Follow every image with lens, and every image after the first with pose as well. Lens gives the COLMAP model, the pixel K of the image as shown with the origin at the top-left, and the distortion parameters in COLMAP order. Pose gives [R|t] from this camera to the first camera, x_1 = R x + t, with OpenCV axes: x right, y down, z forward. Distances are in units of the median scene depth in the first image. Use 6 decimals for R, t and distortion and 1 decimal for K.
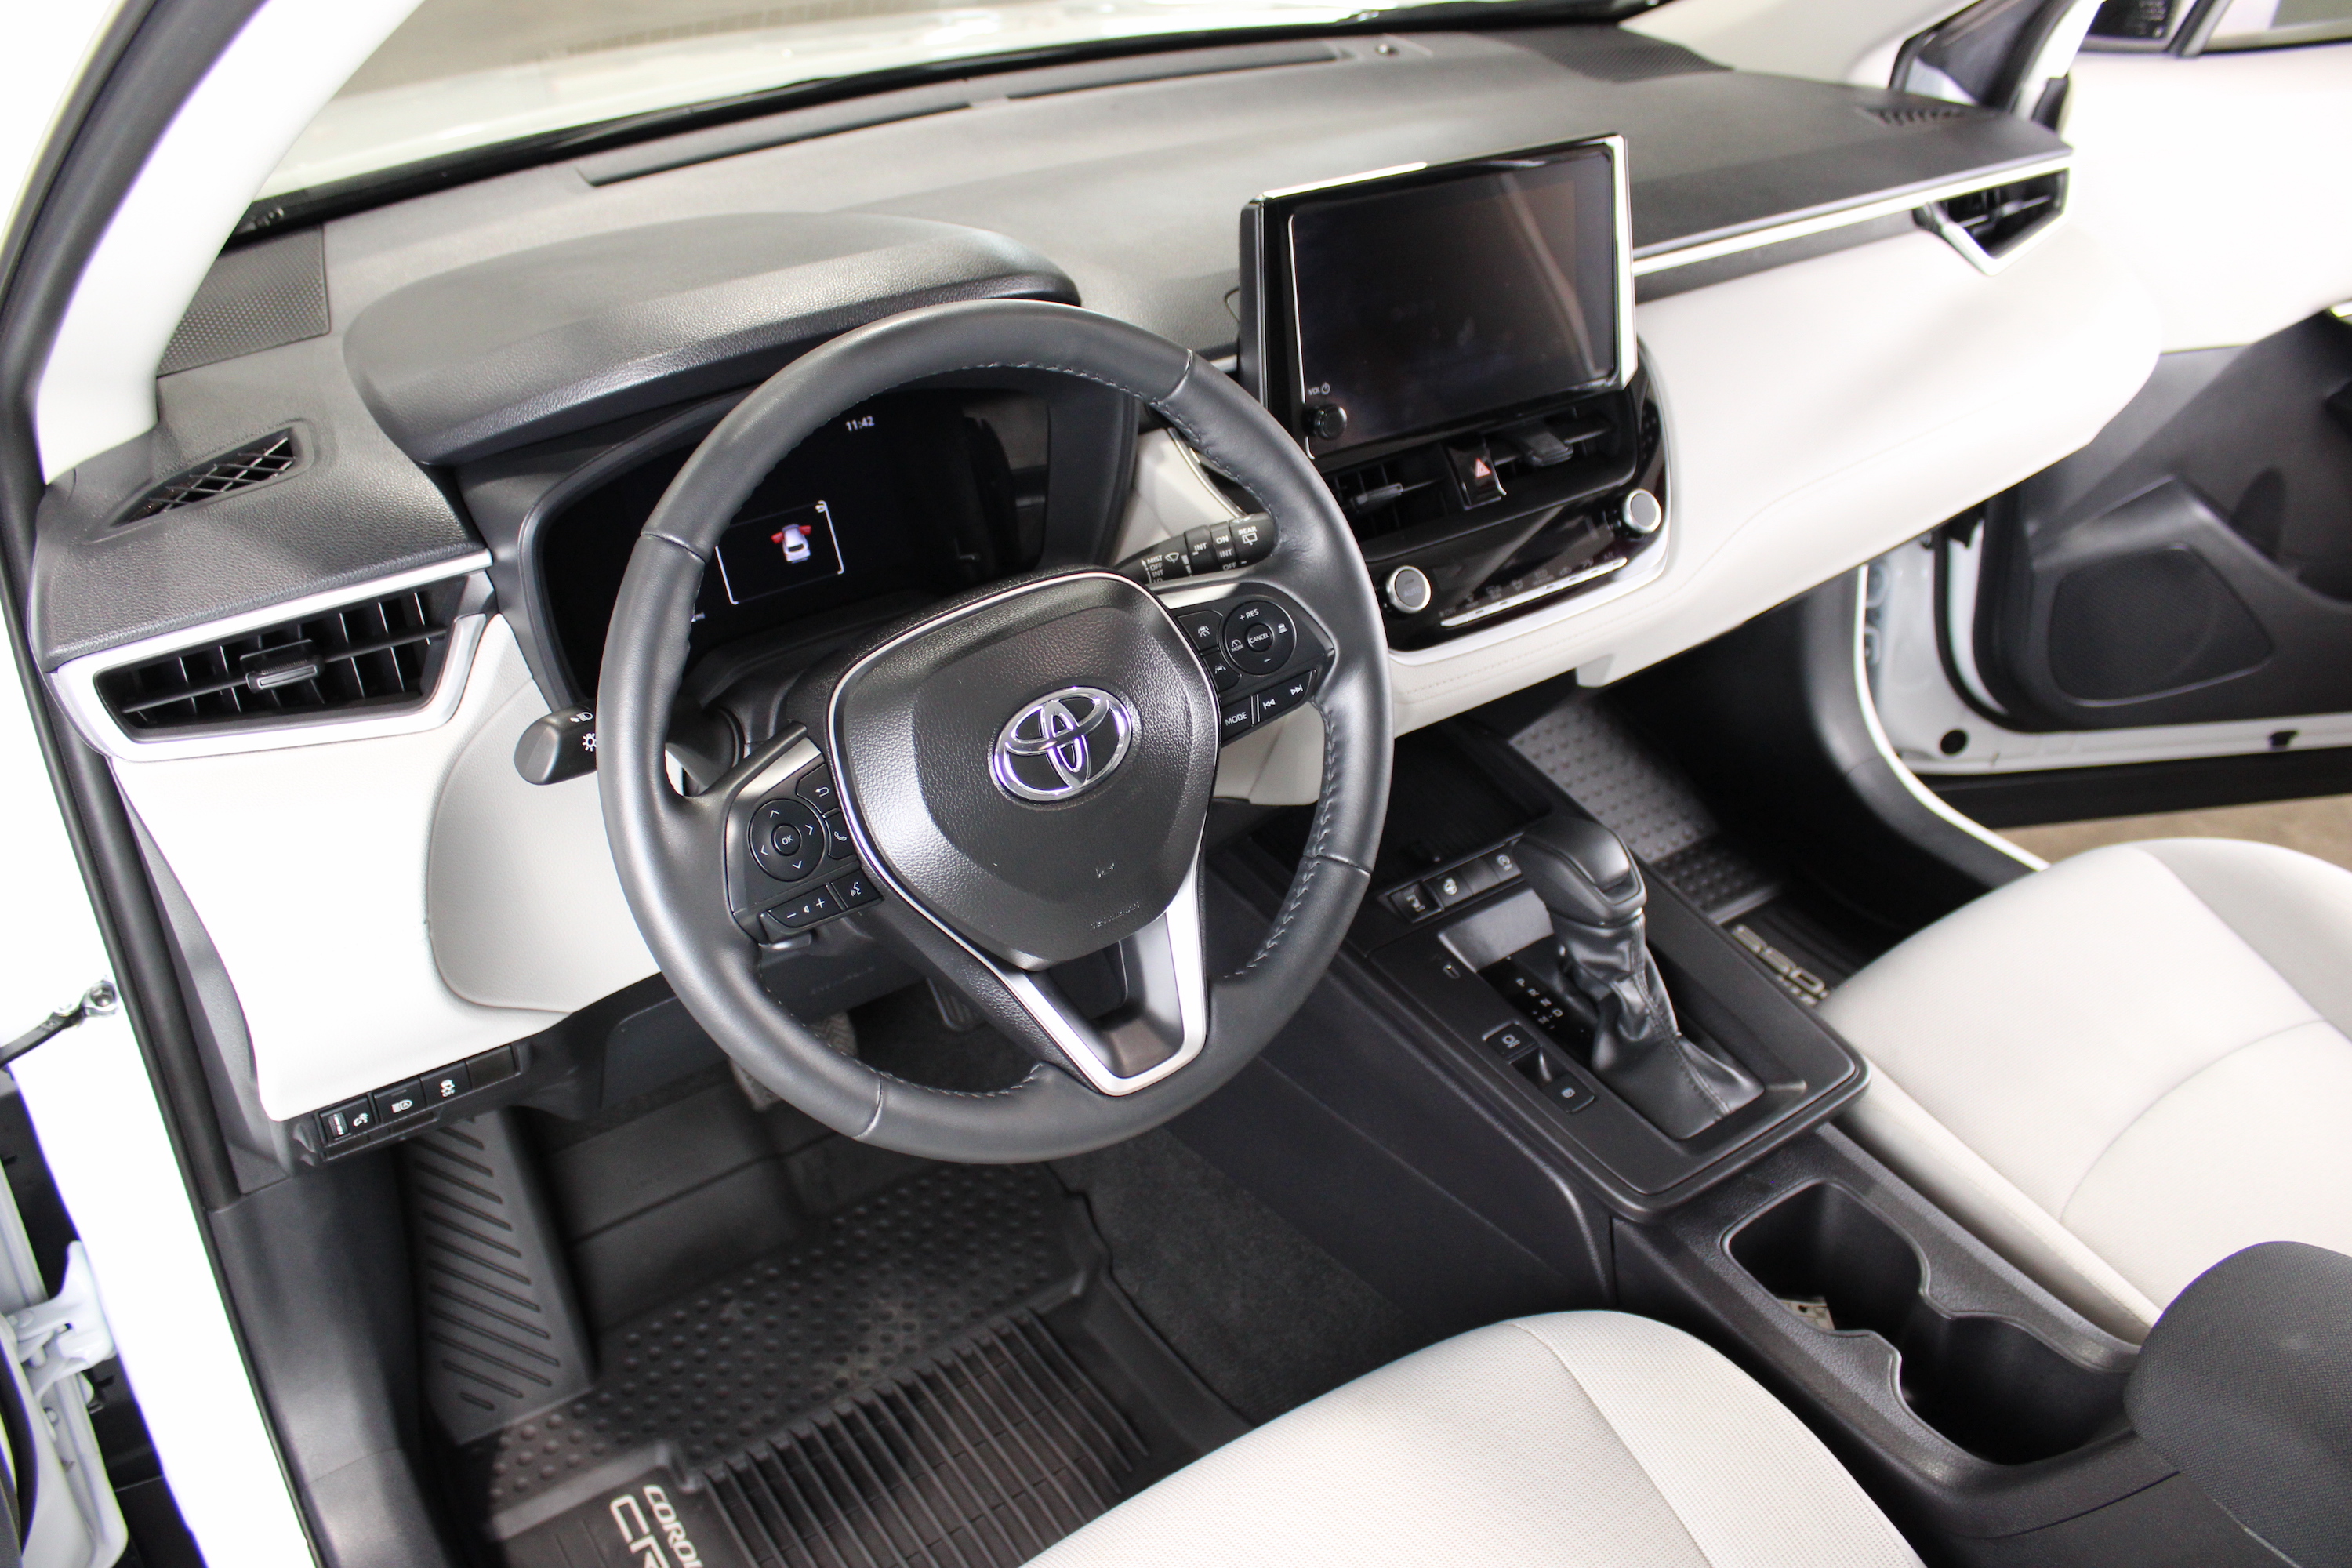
lens RADIAL K [[1977.2, 0, 1164.9], [0, 1977.2, 772.2], [0, 0, 1]] dist [-0.111500, 0.021077]
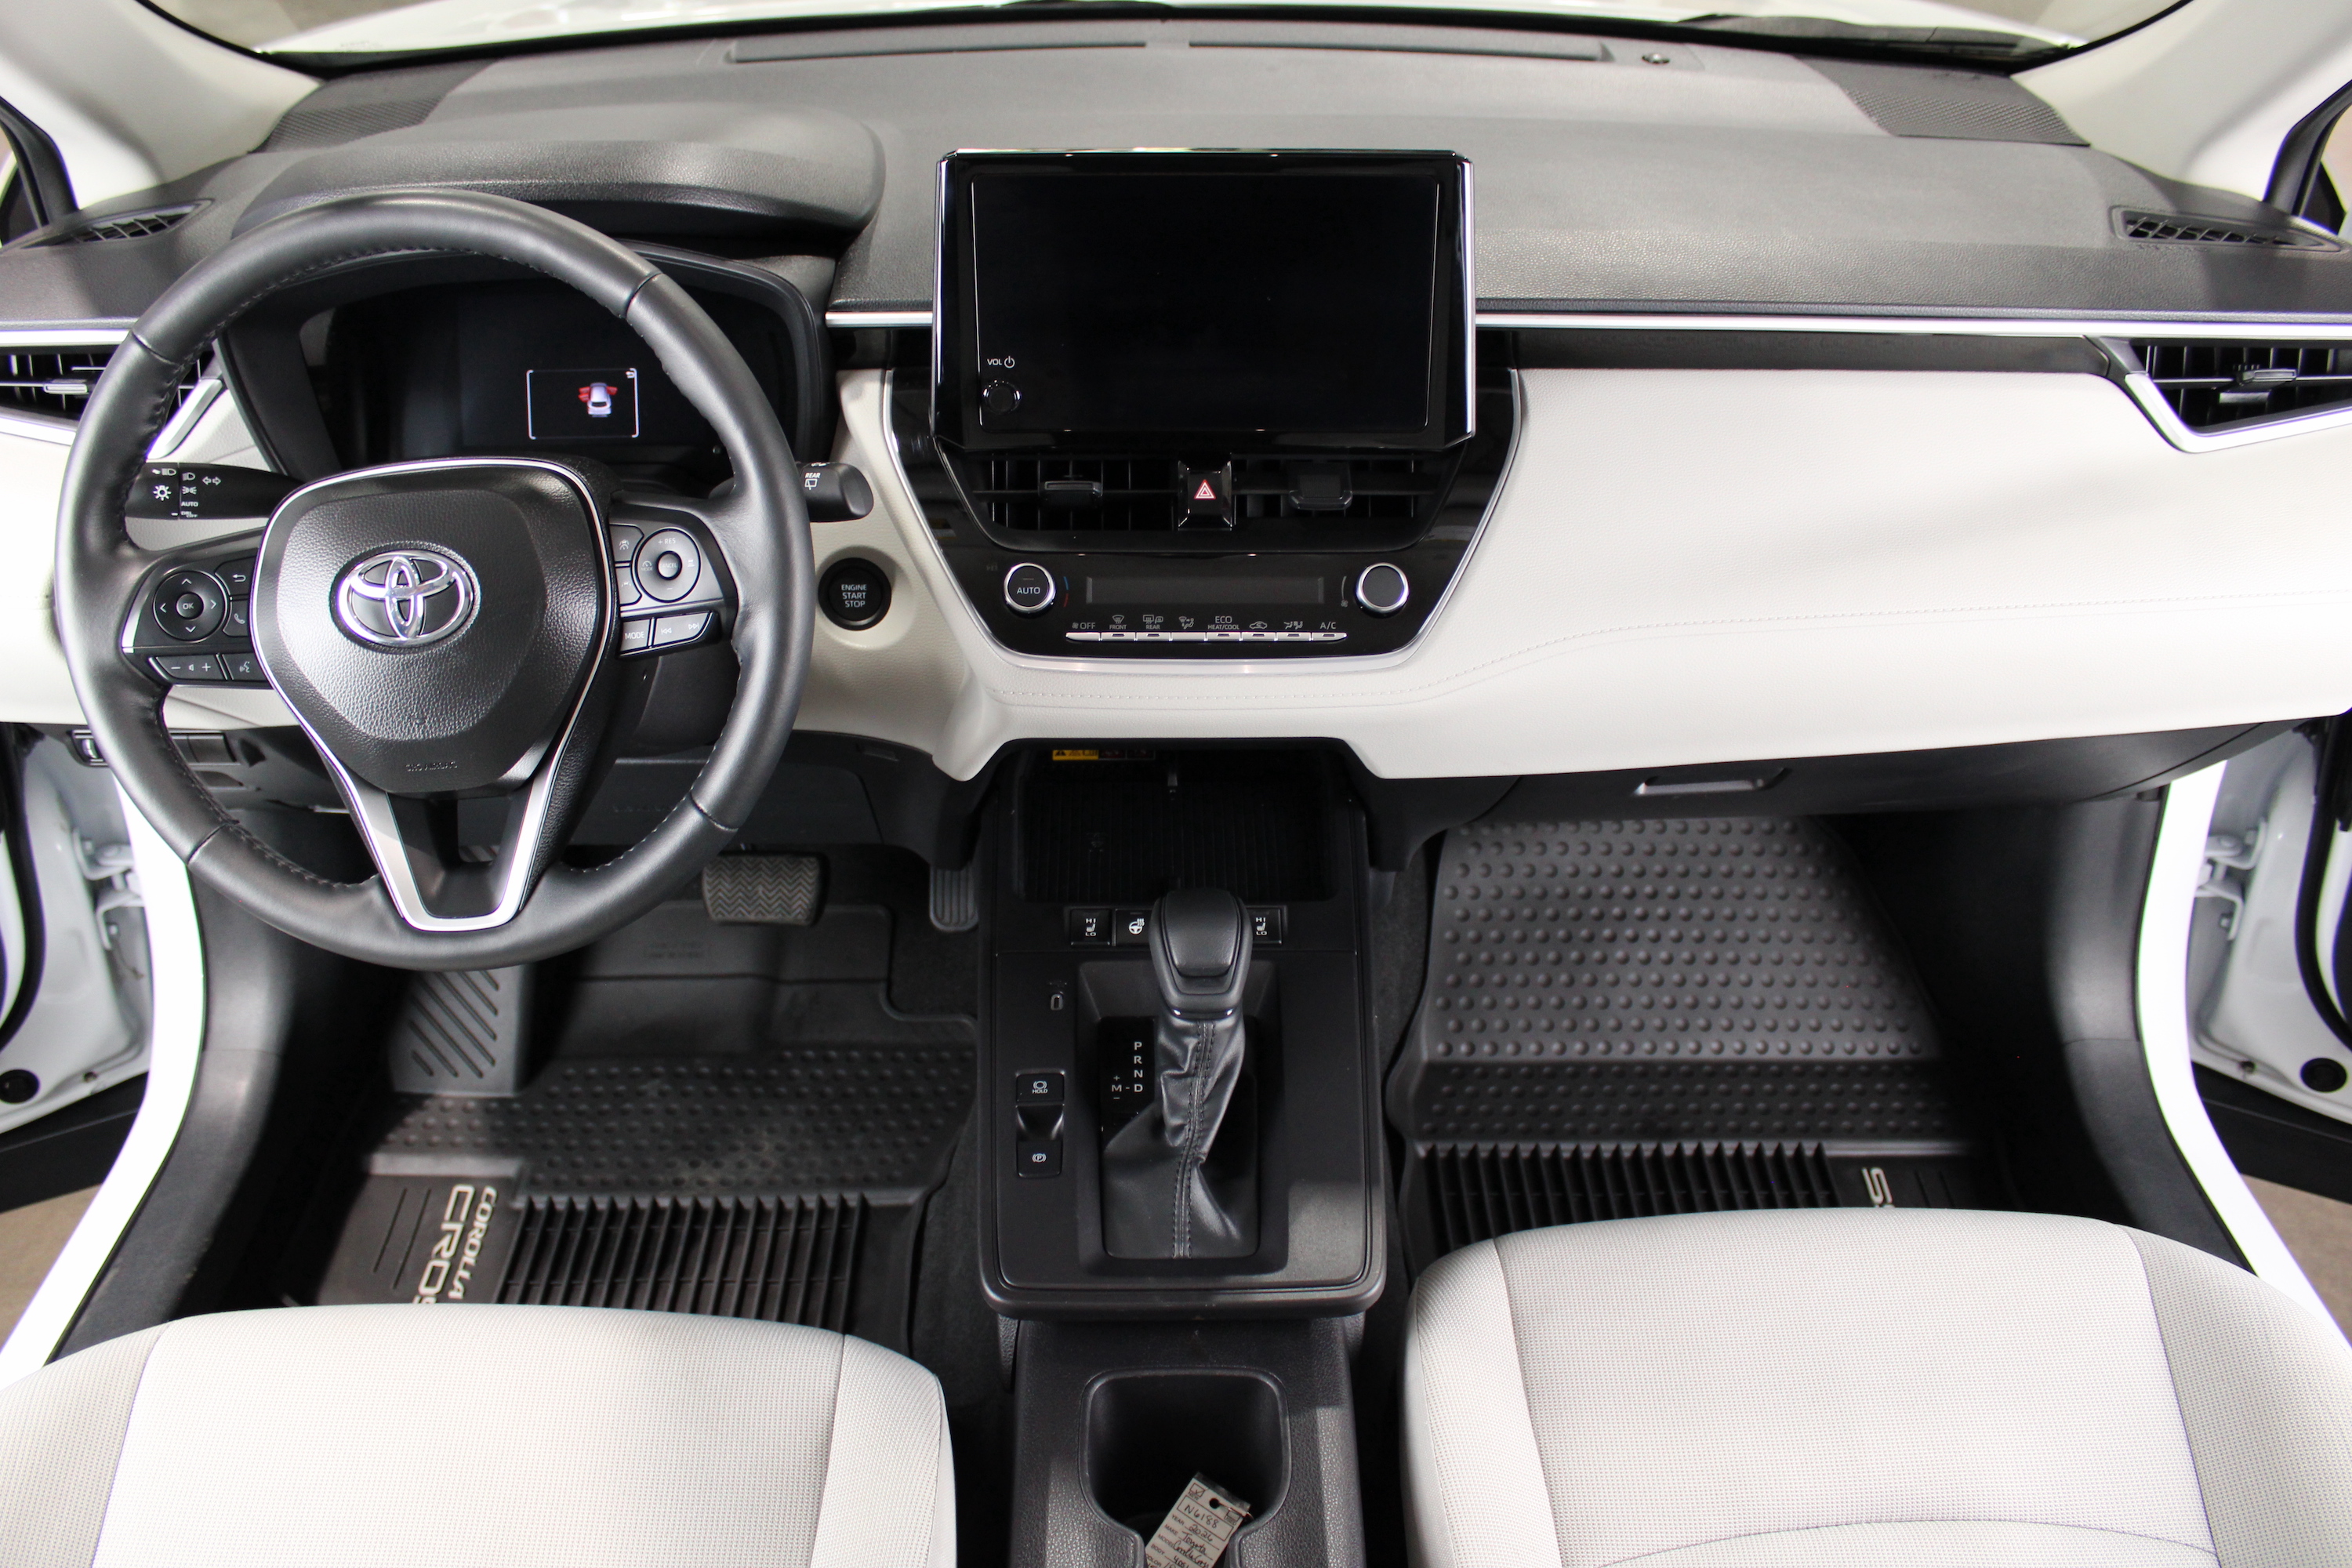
lens RADIAL K [[1977.2, 0, 1167.9], [0, 1977.2, 776.8], [0, 0, 1]] dist [-0.111500, 0.021077]
pose [[0.821928, 0.313447, -0.475590, 0.628668], [-0.302730, 0.947668, 0.101392, -0.117574], [0.482483, 0.060638, 0.873804, 0.201908]]
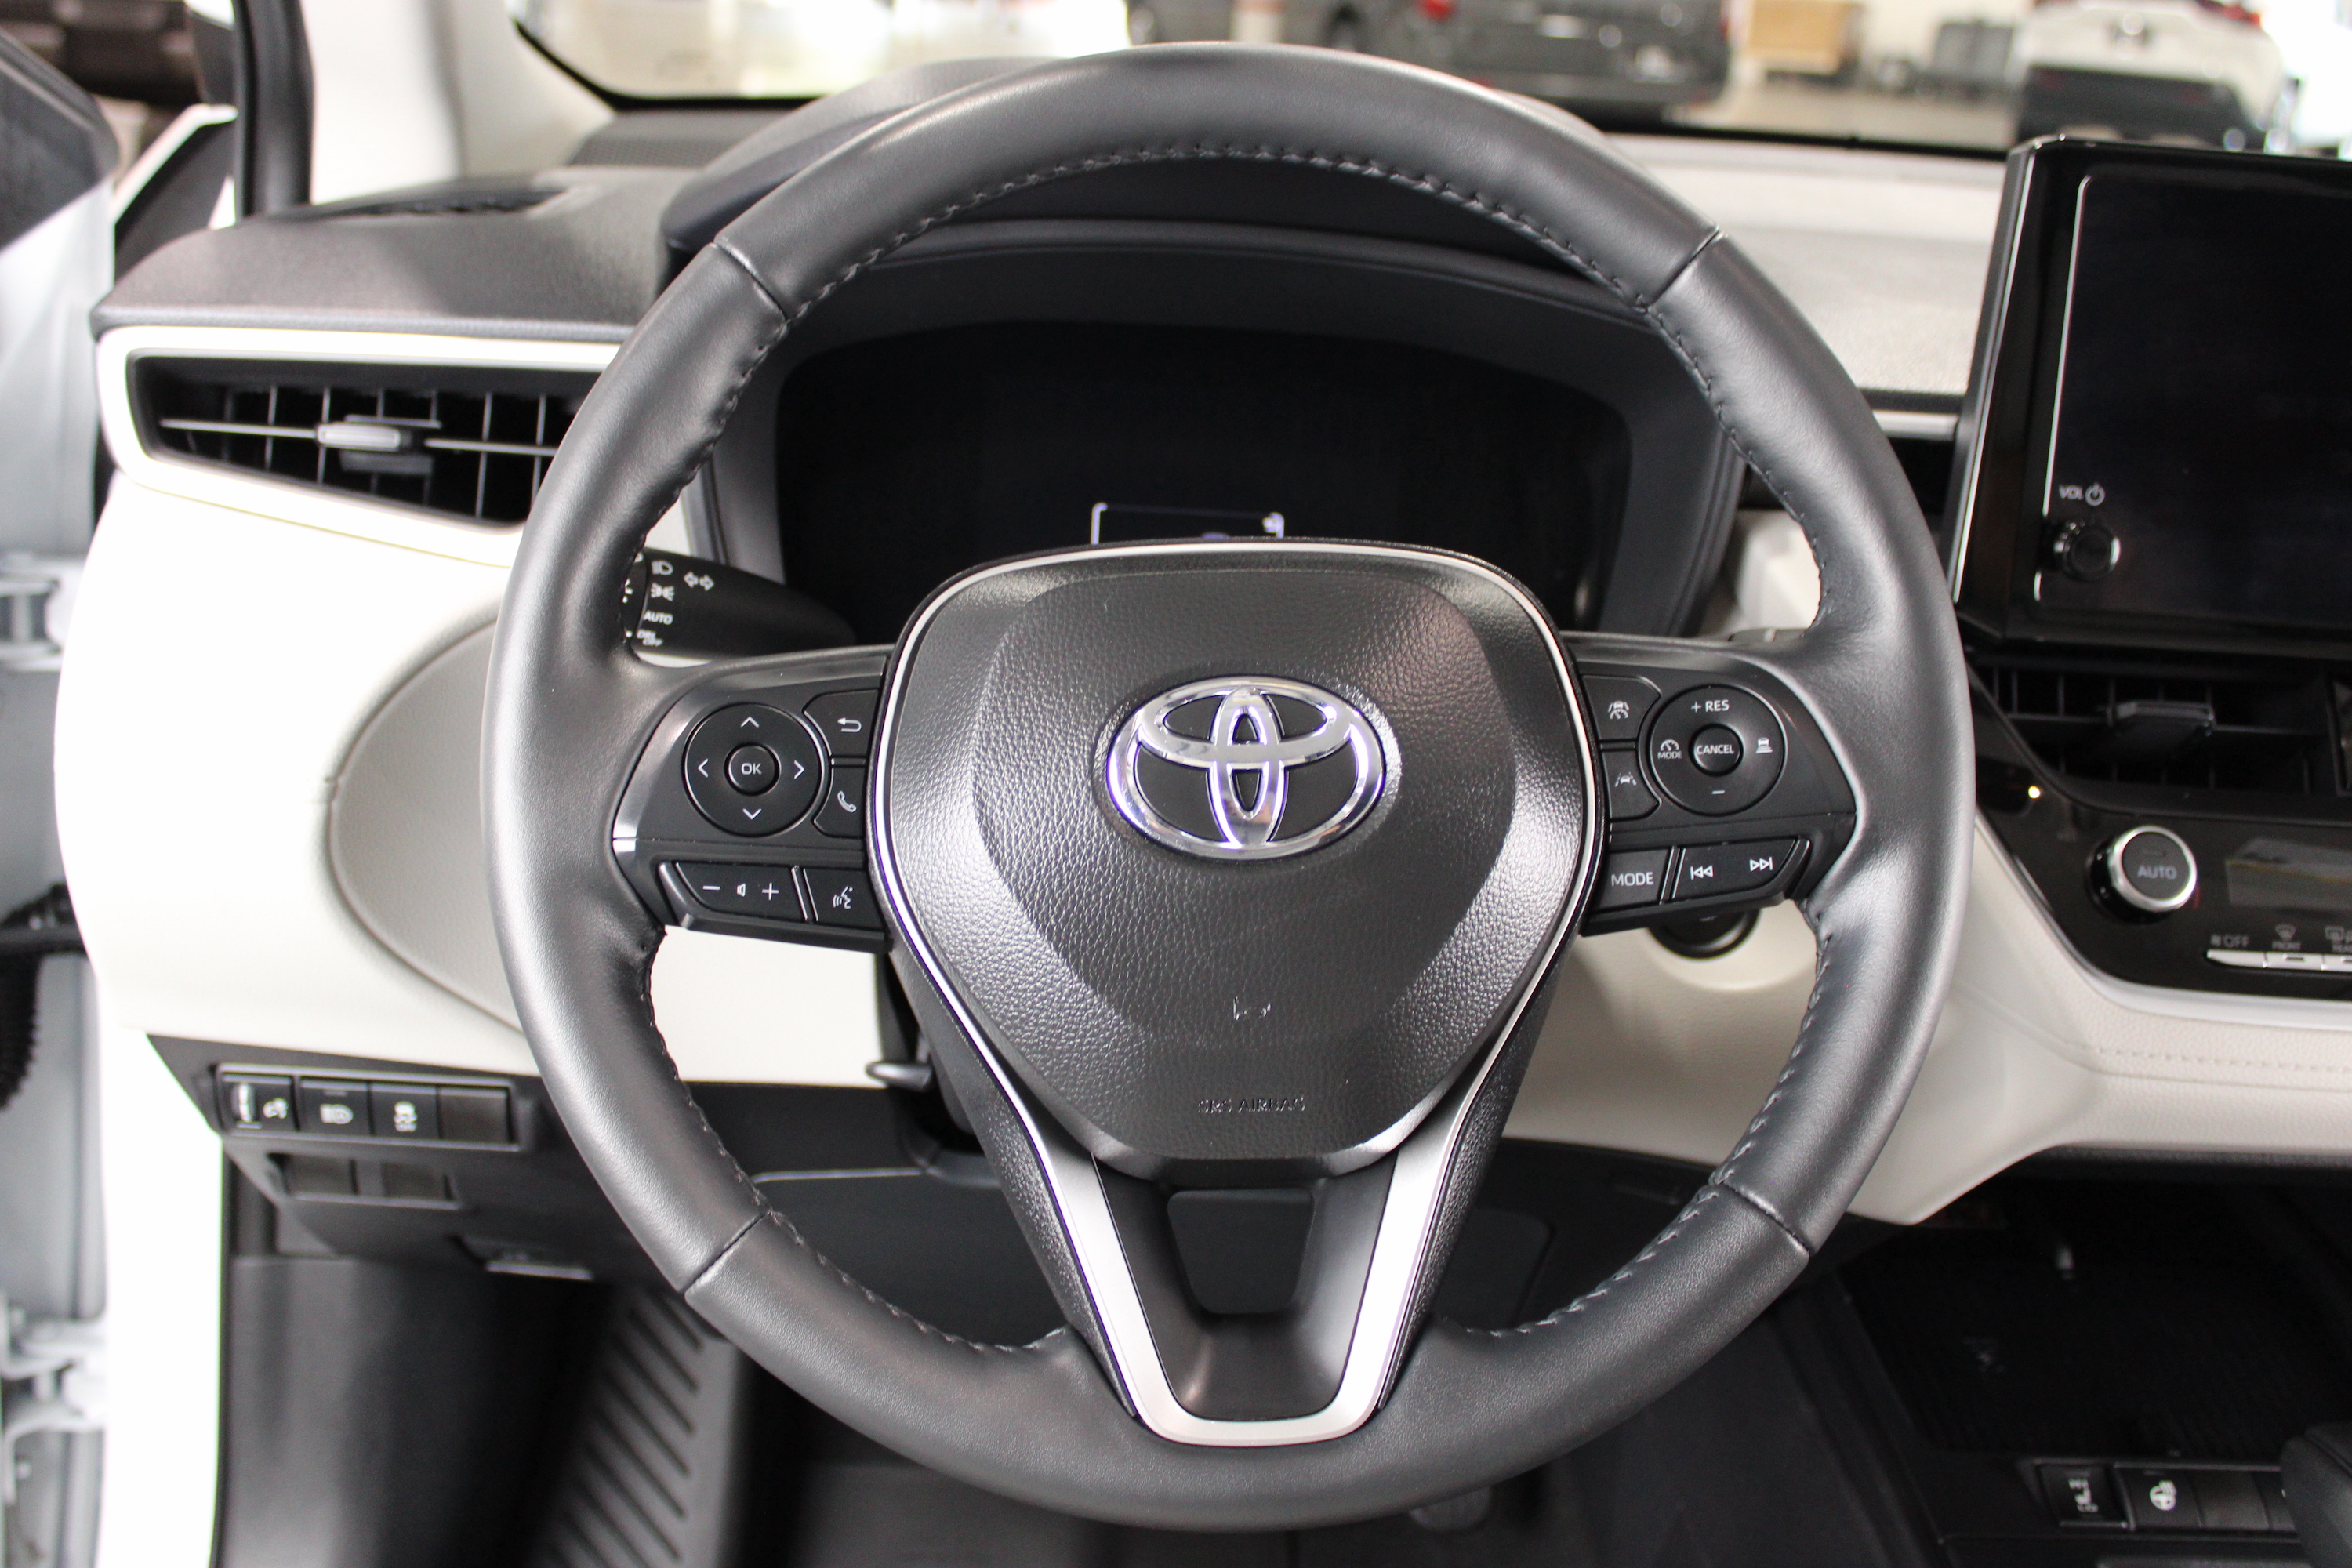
lens RADIAL K [[2470.3, 0, 1167.5], [0, 2470.3, 768.8], [0, 0, 1]] dist [-0.069358, 0.000000]
pose [[0.845946, 0.235224, -0.478586, 0.200823], [-0.345635, 0.925283, -0.156168, 0.078068], [0.406093, 0.297526, 0.864041, 0.285367]]
